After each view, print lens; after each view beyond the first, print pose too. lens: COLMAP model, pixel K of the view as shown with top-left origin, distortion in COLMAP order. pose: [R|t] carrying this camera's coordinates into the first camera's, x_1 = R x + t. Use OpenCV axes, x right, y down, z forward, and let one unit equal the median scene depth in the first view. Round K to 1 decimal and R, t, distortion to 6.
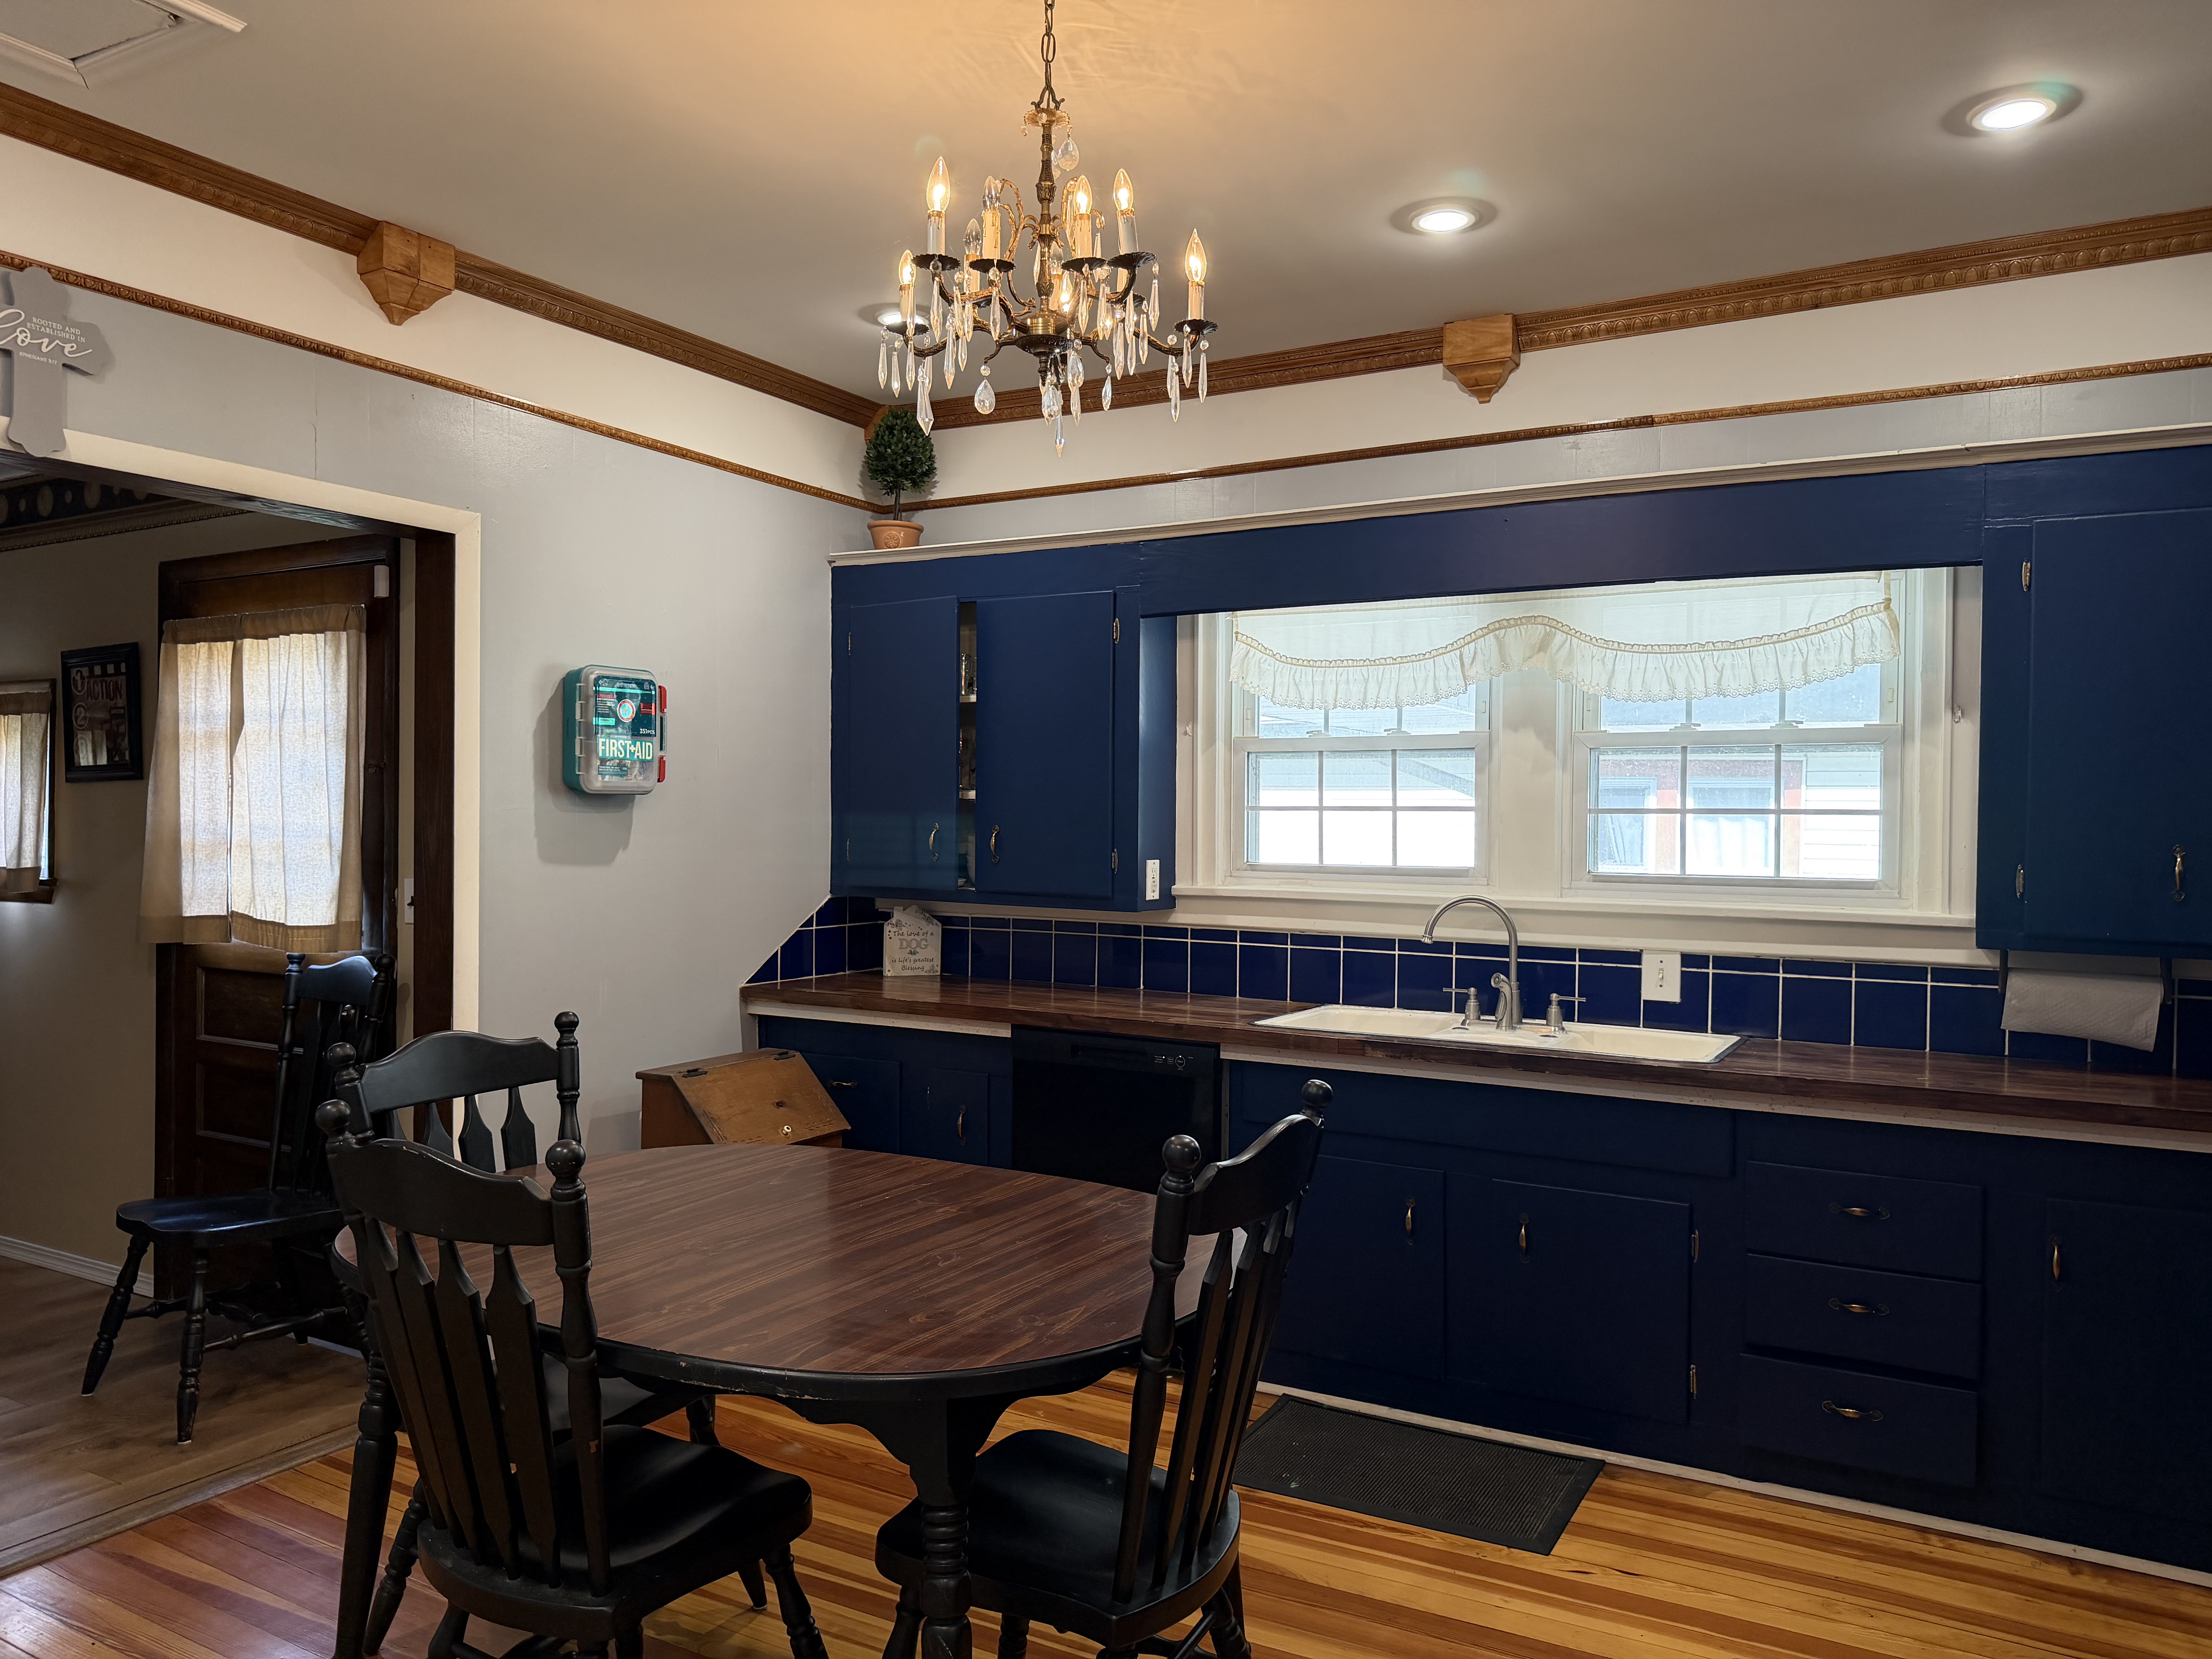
lens RADIAL K [[1557.5, 0, 1106.0], [0, 1557.5, 829.5], [0, 0, 1]] dist [0.087366, -0.121707]
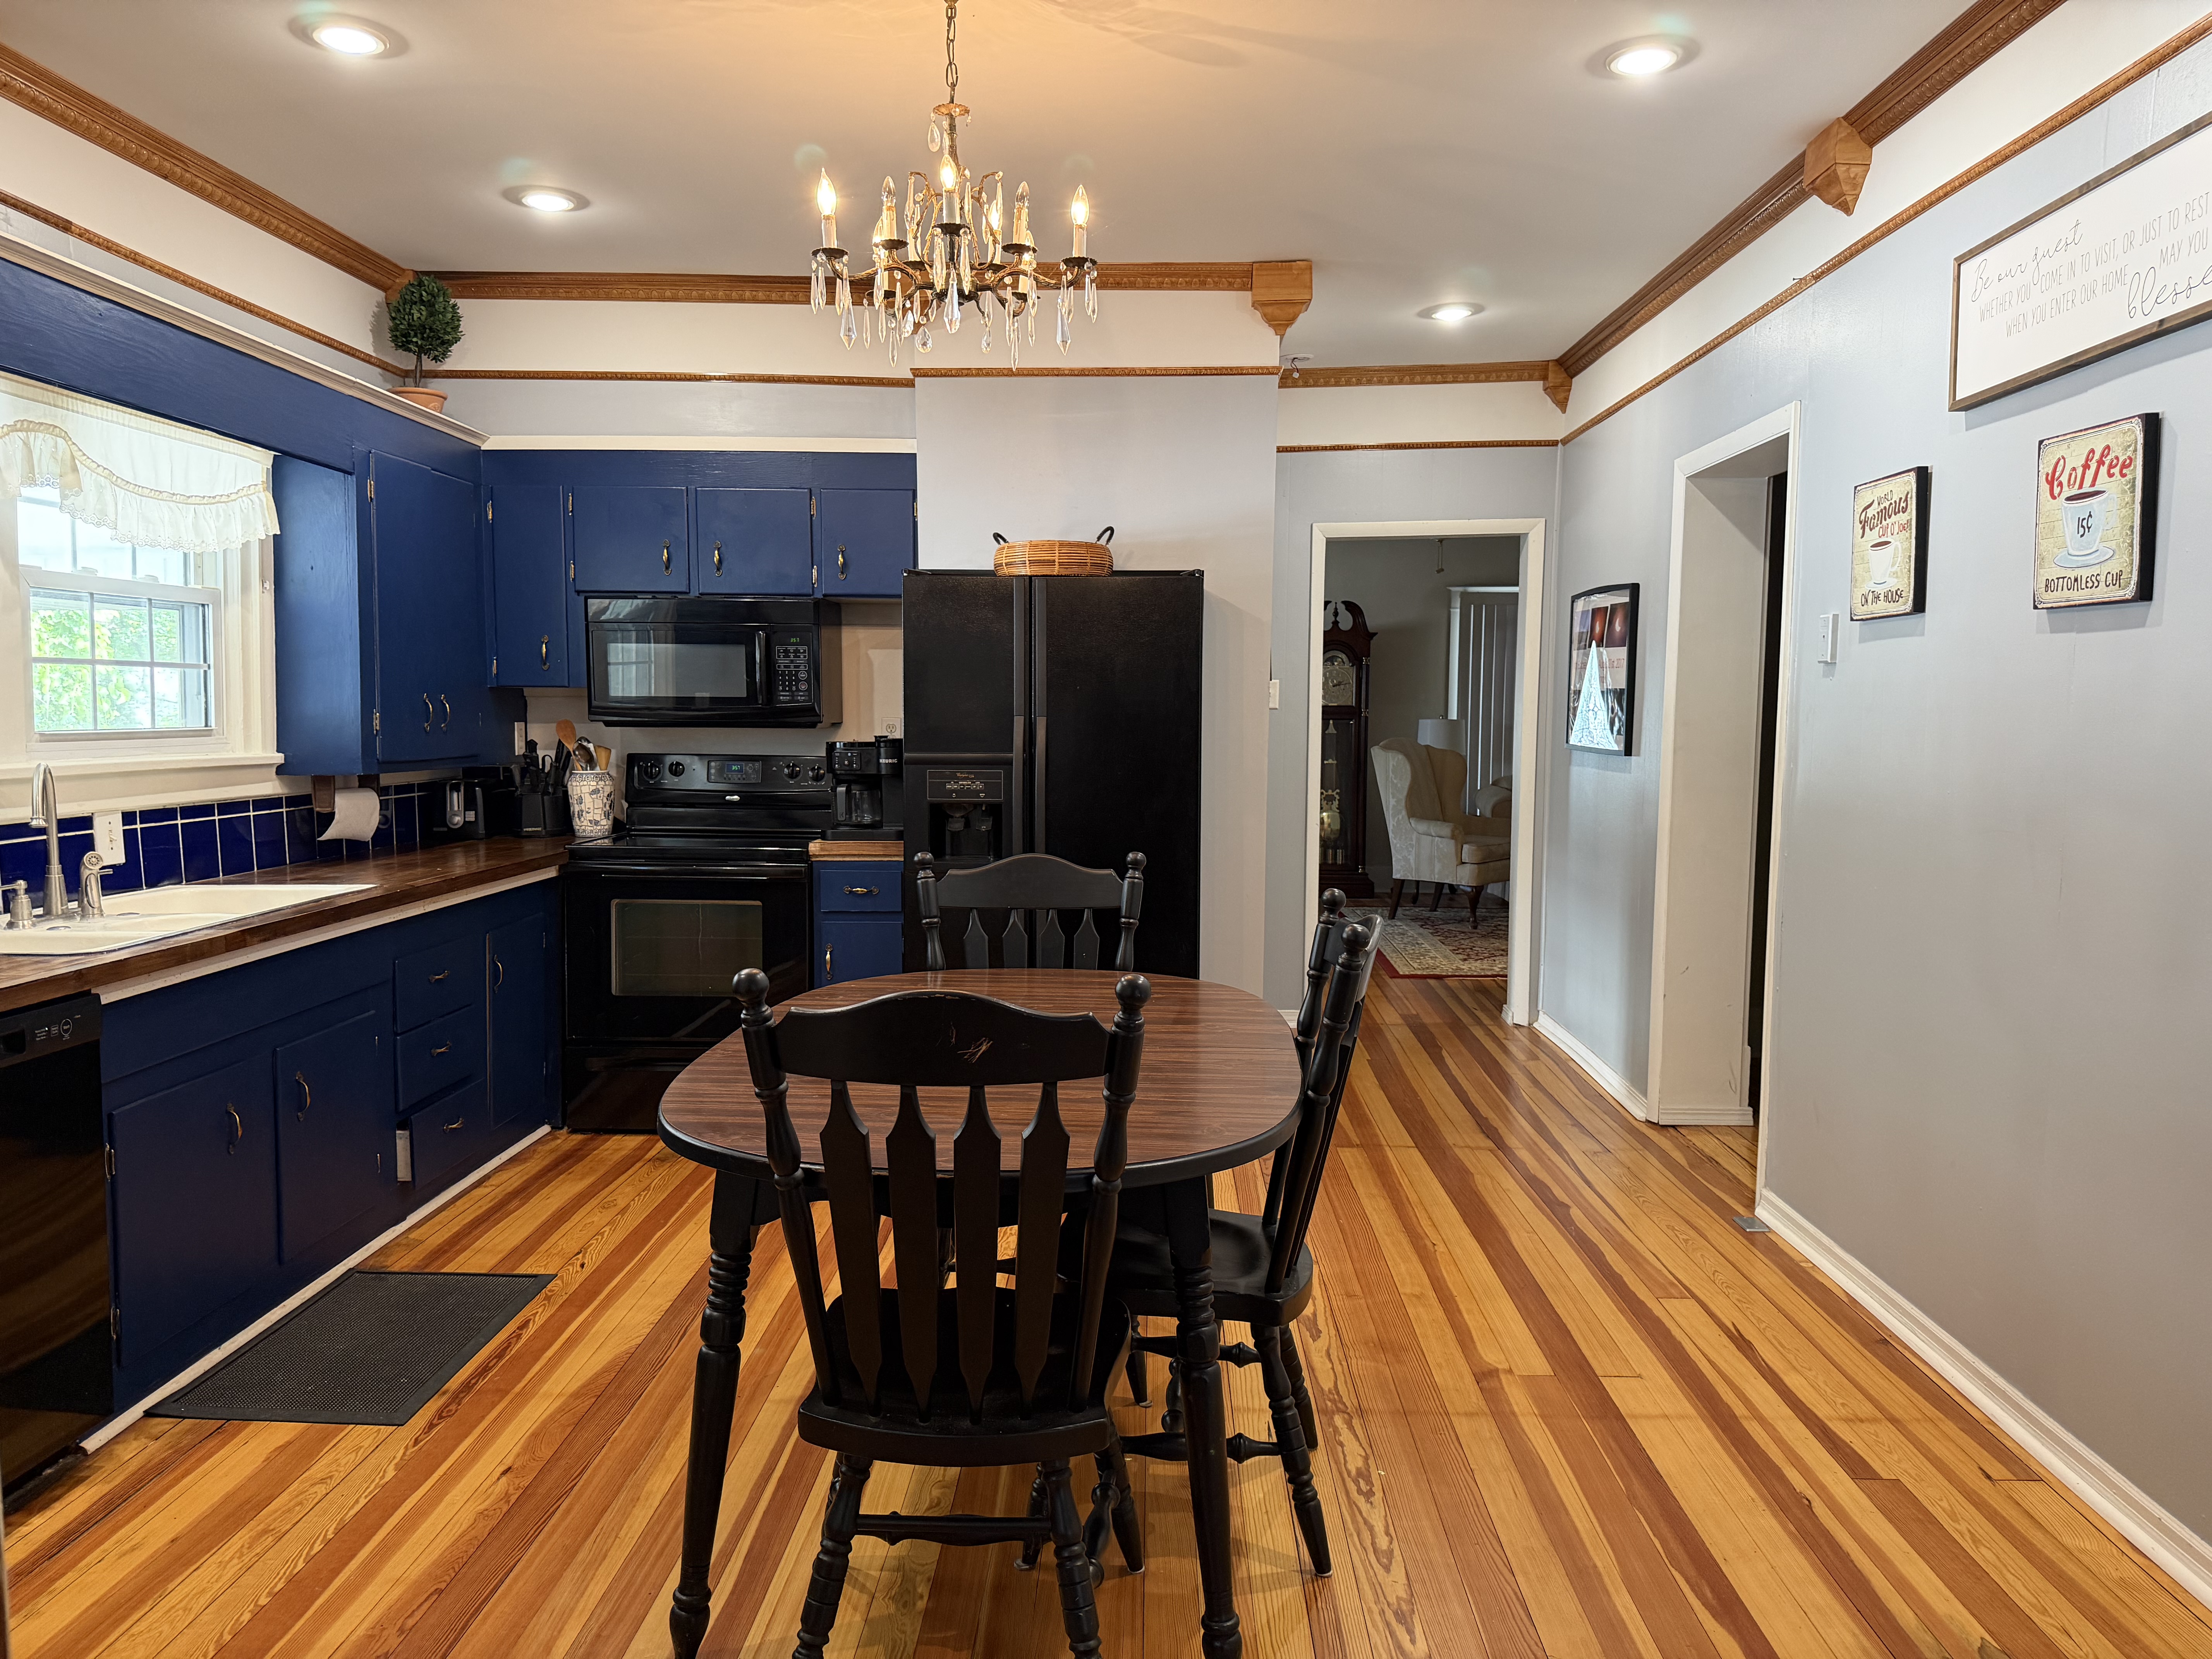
lens RADIAL K [[1557.5, 0, 1106.0], [0, 1557.5, 829.5], [0, 0, 1]] dist [0.087366, -0.121707]
pose [[-0.472138, -0.081409, 0.877757, -0.722468], [-0.004358, 0.995930, 0.090025, 0.000378], [-0.881514, 0.038679, -0.470571, 0.880495]]
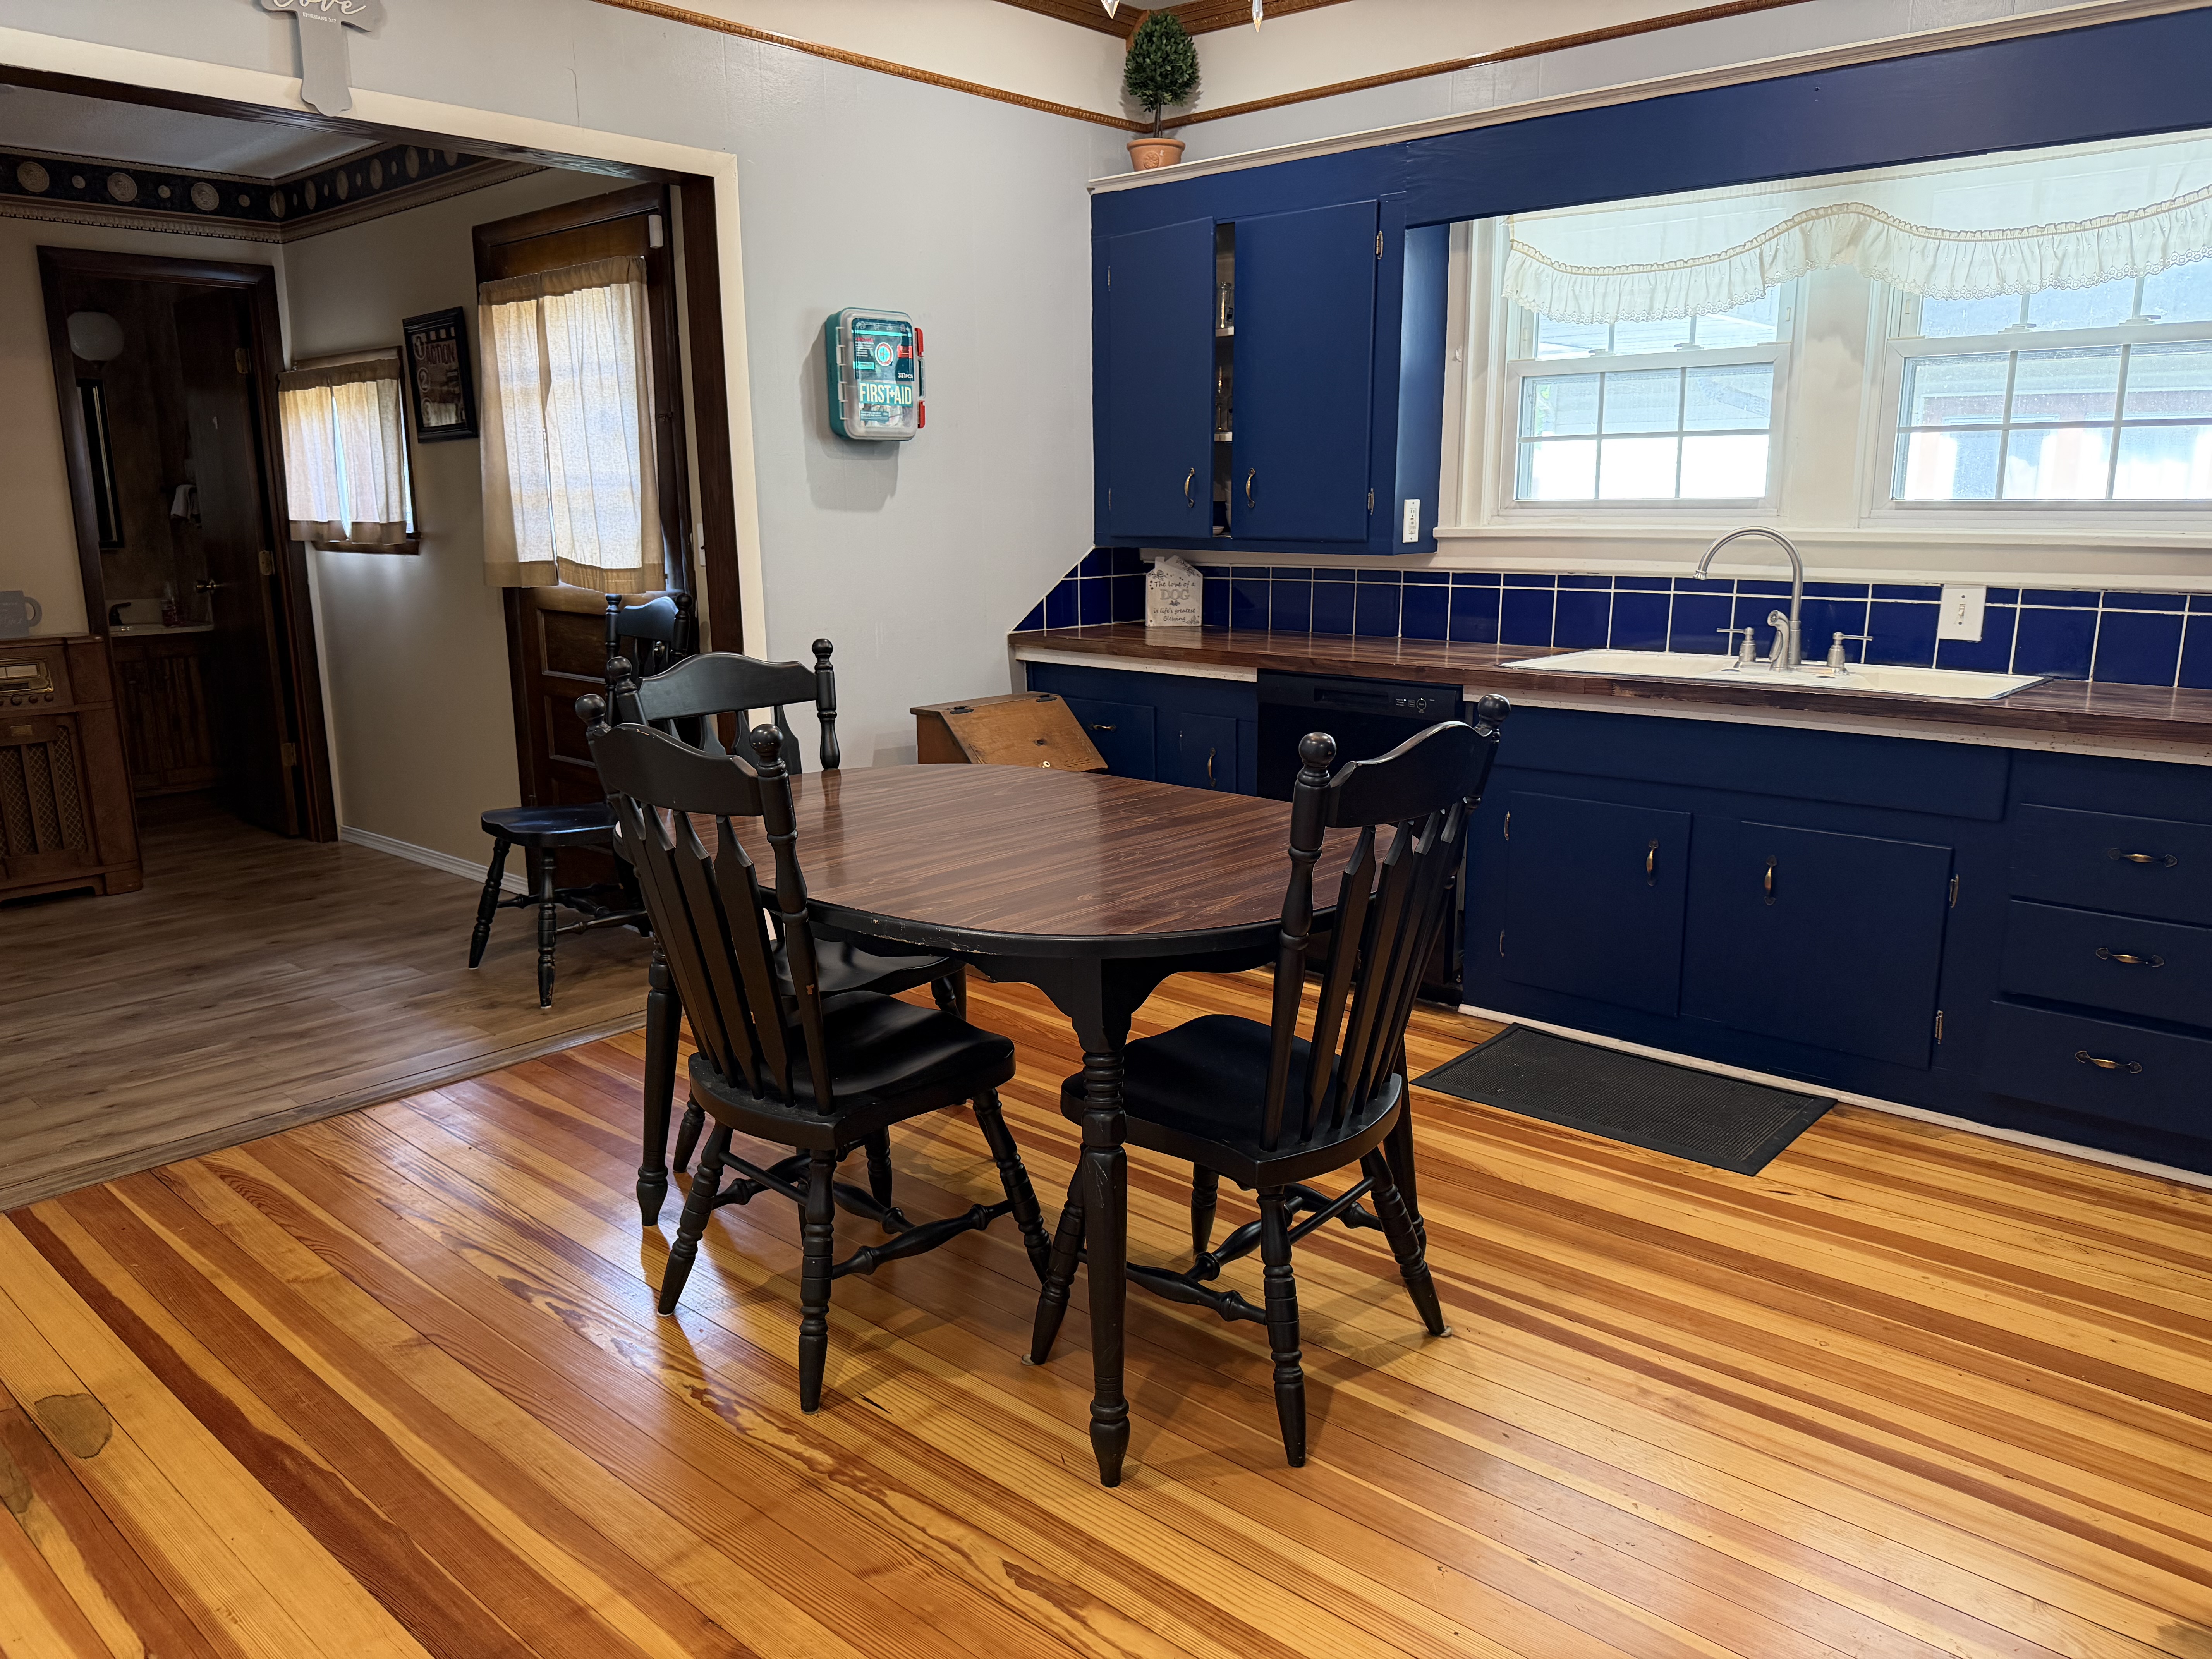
lens RADIAL K [[1584.5, 0, 1099.8], [0, 1584.5, 837.3], [0, 0, 1]] dist [0.047708, -0.078024]
pose [[0.976424, 0.029820, -0.213793, 0.062962], [0.014765, 0.978867, 0.203966, 0.023367], [0.215357, -0.202314, 0.955348, -0.020518]]
